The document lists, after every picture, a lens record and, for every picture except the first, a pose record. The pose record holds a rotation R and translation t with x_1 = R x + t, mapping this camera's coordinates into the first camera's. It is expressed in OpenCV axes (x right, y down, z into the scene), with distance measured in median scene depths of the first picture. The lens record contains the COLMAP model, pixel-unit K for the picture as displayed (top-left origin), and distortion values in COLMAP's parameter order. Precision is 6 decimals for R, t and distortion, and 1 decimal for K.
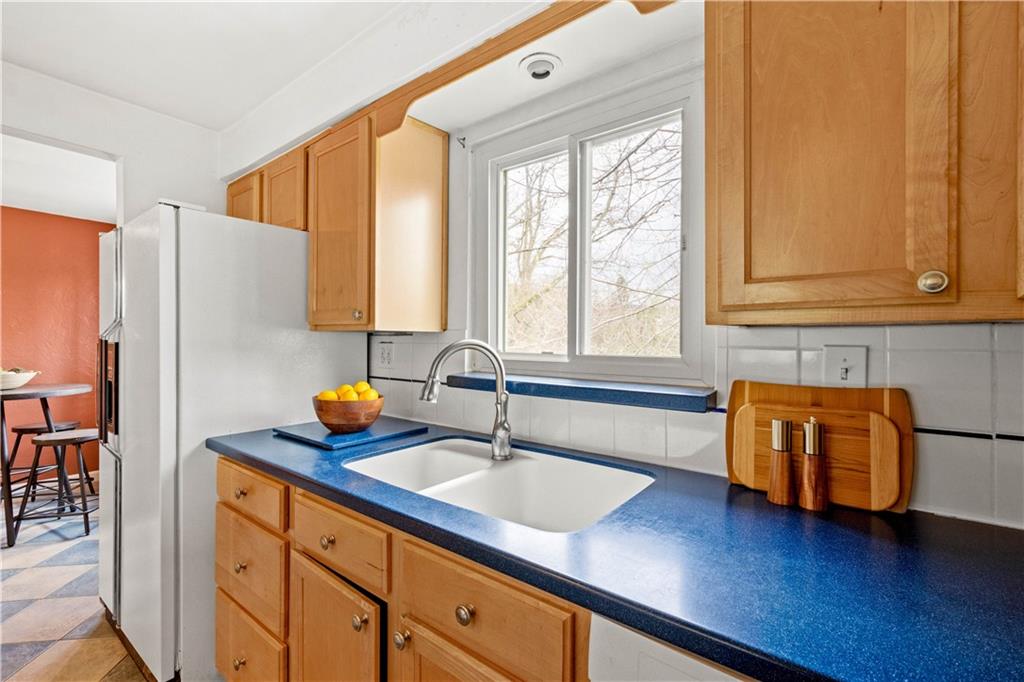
lens RADIAL K [[445.2, 0, 518.0], [0, 445.2, 340.0], [0, 0, 1]] dist [-0.003240, -0.000233]
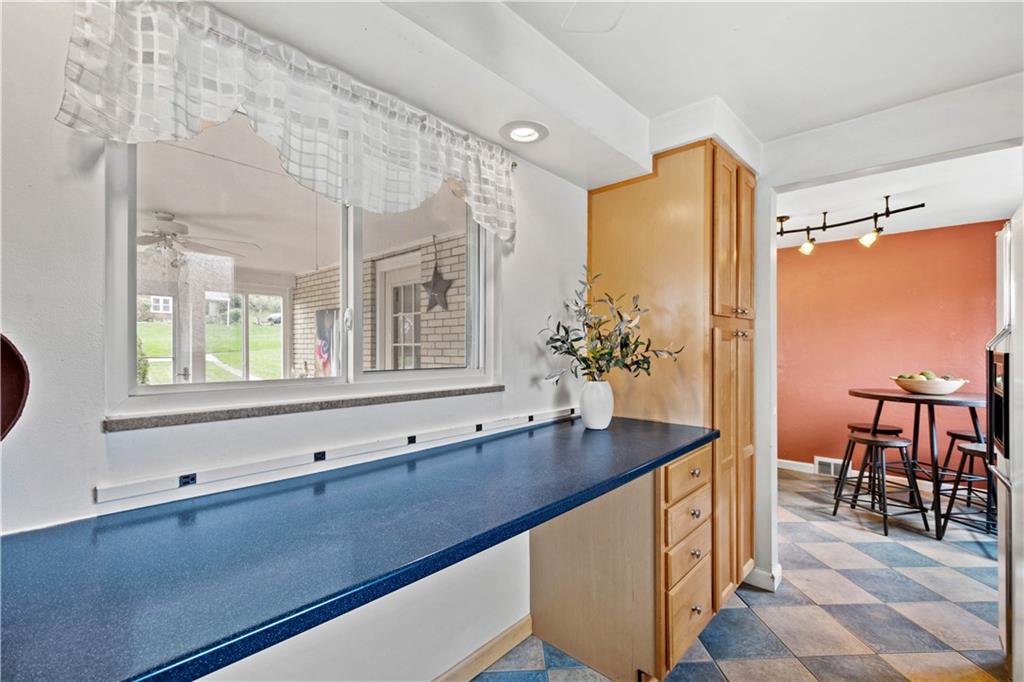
lens RADIAL K [[445.2, 0, 516.6], [0, 445.2, 345.7], [0, 0, 1]] dist [-0.003240, -0.000233]
pose [[-0.079801, -0.006038, -0.996793, 0.023765], [-0.002048, 0.999981, -0.005893, -0.001076], [0.996809, 0.001572, -0.079811, 0.052830]]
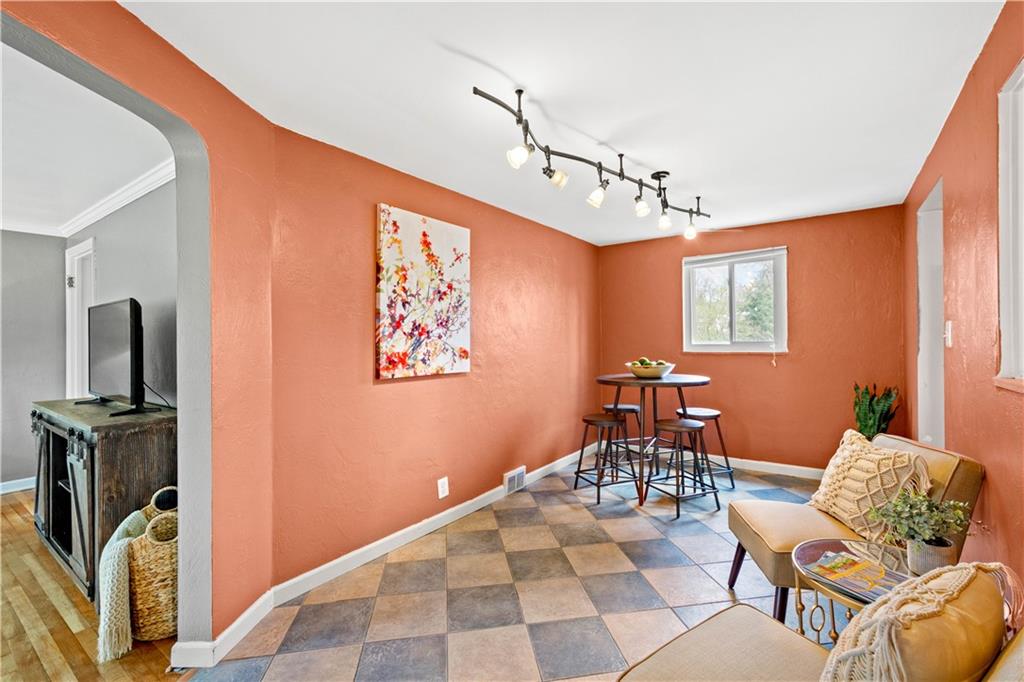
lens RADIAL K [[445.2, 0, 508.8], [0, 445.2, 337.9], [0, 0, 1]] dist [-0.003240, -0.000233]
pose [[0.998658, -0.004851, 0.051564, -1.566816], [0.004959, 0.999986, -0.001963, -0.003625], [-0.051554, 0.002216, 0.998668, -0.255249]]
